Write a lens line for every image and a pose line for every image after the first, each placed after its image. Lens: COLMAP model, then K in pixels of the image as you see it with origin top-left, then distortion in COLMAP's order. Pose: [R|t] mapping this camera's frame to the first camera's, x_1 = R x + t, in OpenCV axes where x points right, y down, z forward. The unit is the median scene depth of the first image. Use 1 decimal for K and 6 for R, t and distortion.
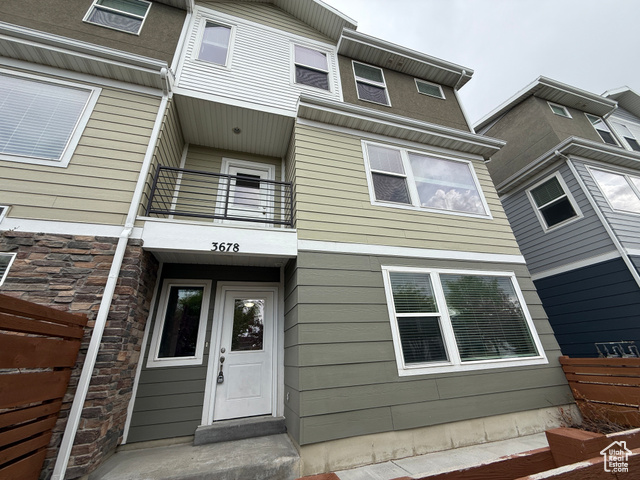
lens RADIAL K [[254.8, 0, 321.6], [0, 254.8, 239.3], [0, 0, 1]] dist [-0.001165, -0.000672]
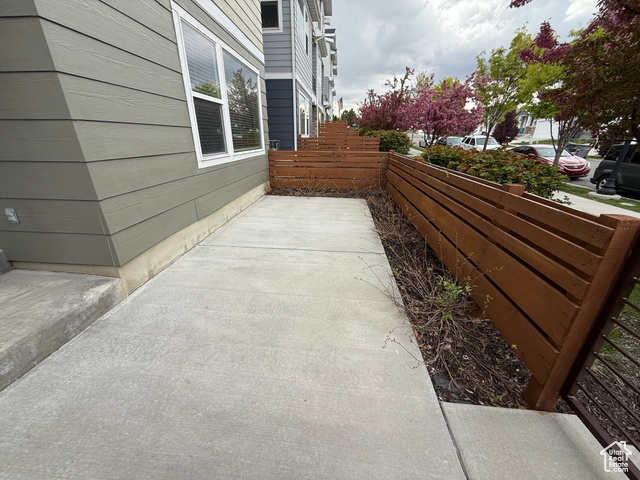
lens RADIAL K [[254.8, 0, 319.4], [0, 254.8, 241.4], [0, 0, 1]] dist [-0.001165, -0.000672]
pose [[0.359247, -0.304171, 0.882282, -0.372257], [-0.409583, 0.798091, 0.441920, 0.165949], [-0.838560, -0.520126, 0.162129, 0.349869]]
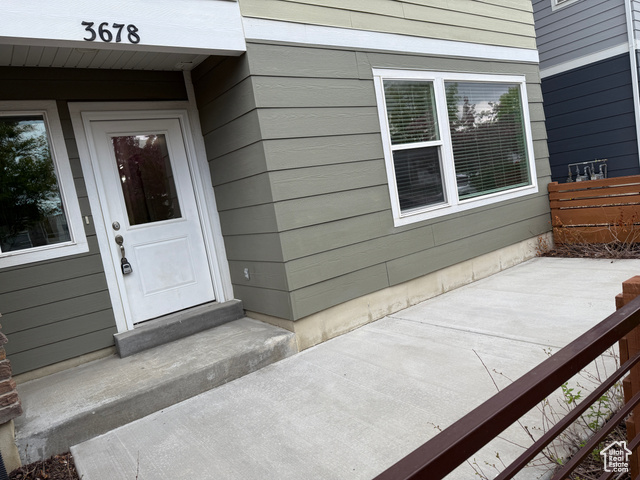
lens RADIAL K [[449.0, 0, 325.5], [0, 449.0, 243.0], [0, 0, 1]] dist [0.058619, -0.068315]
pose [[0.928681, -0.136427, 0.344875, -0.333181], [-0.044622, 0.882029, 0.469077, -0.037795], [-0.368184, -0.451012, 0.813036, -0.034093]]
